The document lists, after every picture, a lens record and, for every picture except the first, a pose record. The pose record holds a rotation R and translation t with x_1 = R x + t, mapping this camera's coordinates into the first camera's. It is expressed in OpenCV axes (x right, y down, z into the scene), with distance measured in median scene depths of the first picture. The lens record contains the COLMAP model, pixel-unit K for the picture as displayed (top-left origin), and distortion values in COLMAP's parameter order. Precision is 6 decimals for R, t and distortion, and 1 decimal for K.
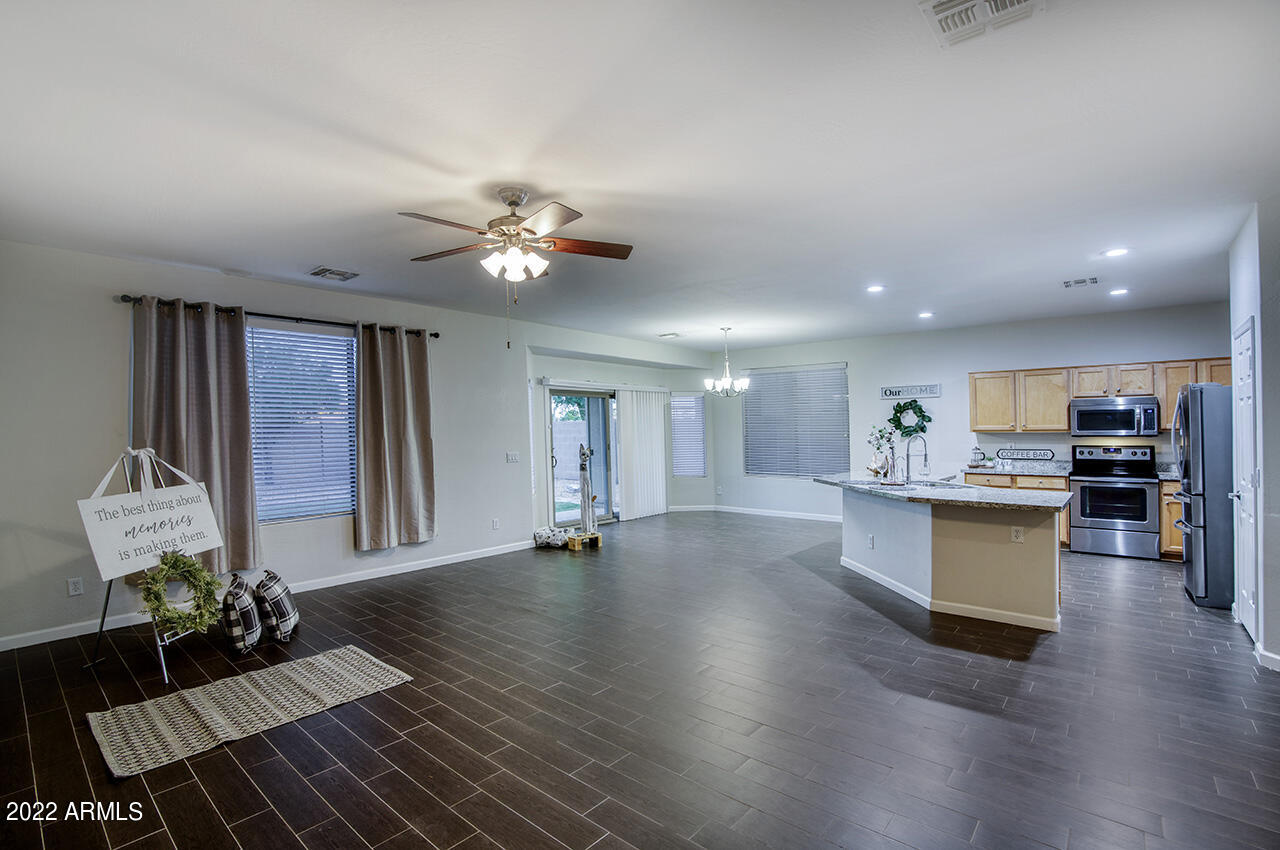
lens RADIAL K [[579.2, 0, 634.6], [0, 579.2, 401.6], [0, 0, 1]] dist [-0.024209, 0.015142]
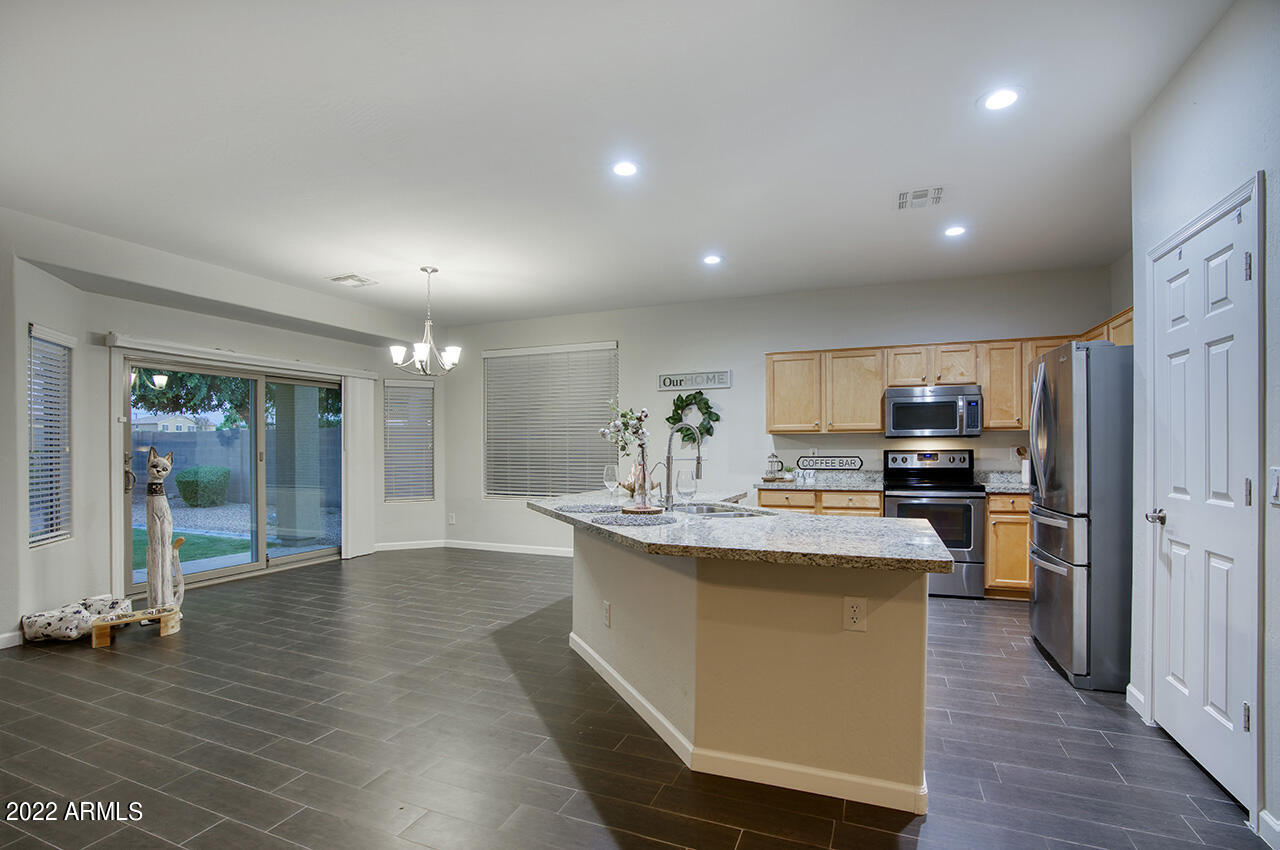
lens RADIAL K [[599.6, 0, 640.0], [0, 599.6, 425.0], [0, 0, 1]] dist [-0.022762, 0.000286]
pose [[0.947420, 0.015156, 0.319634, 0.203501], [-0.018028, 0.999819, 0.006030, 0.044504], [-0.319485, -0.011475, 0.947522, 0.357591]]
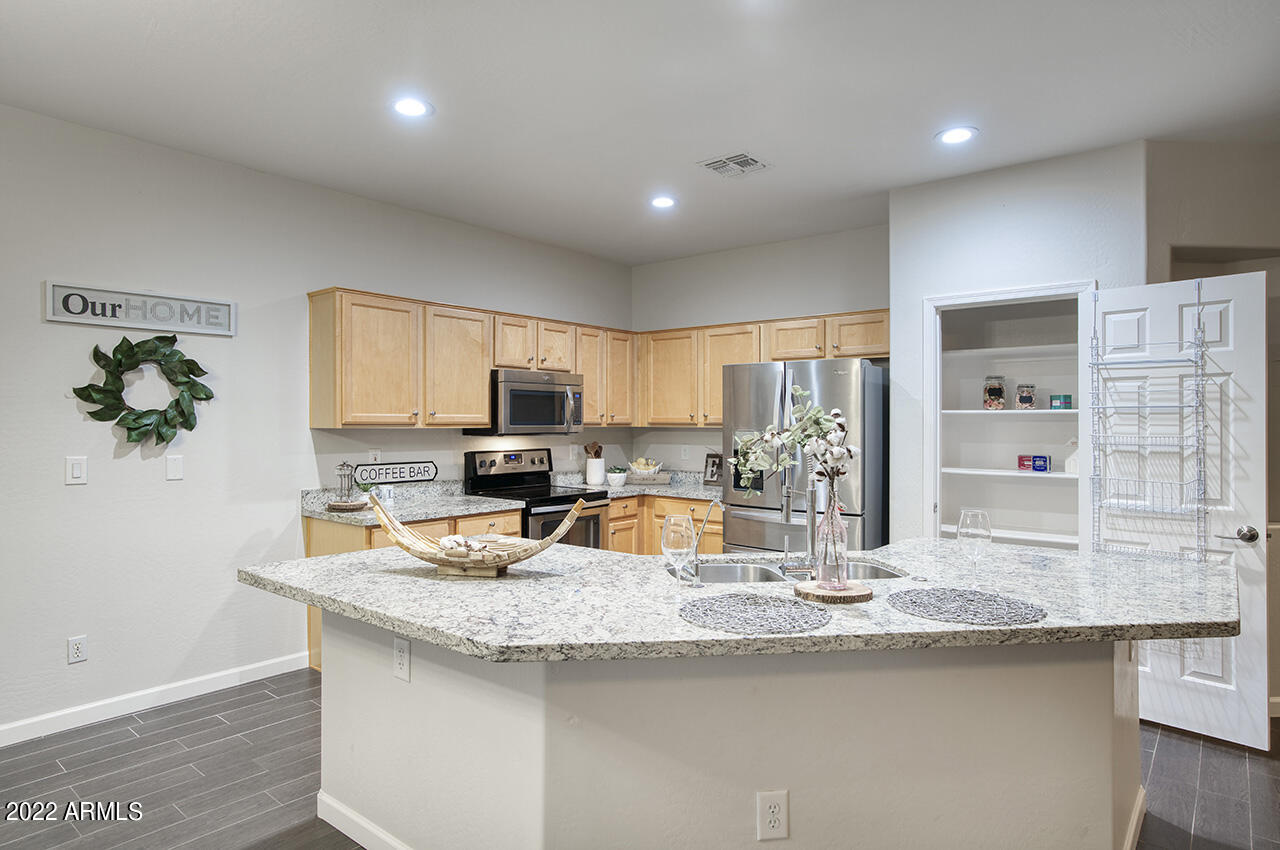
lens RADIAL K [[747.3, 0, 640.0], [0, 747.3, 425.0], [0, 0, 1]] dist [-0.003137, -0.000334]
pose [[-0.019312, 0.001967, 0.999812, 0.032682], [-0.051954, 0.998645, -0.002968, 0.044898], [-0.998463, -0.052002, -0.019184, 0.872196]]
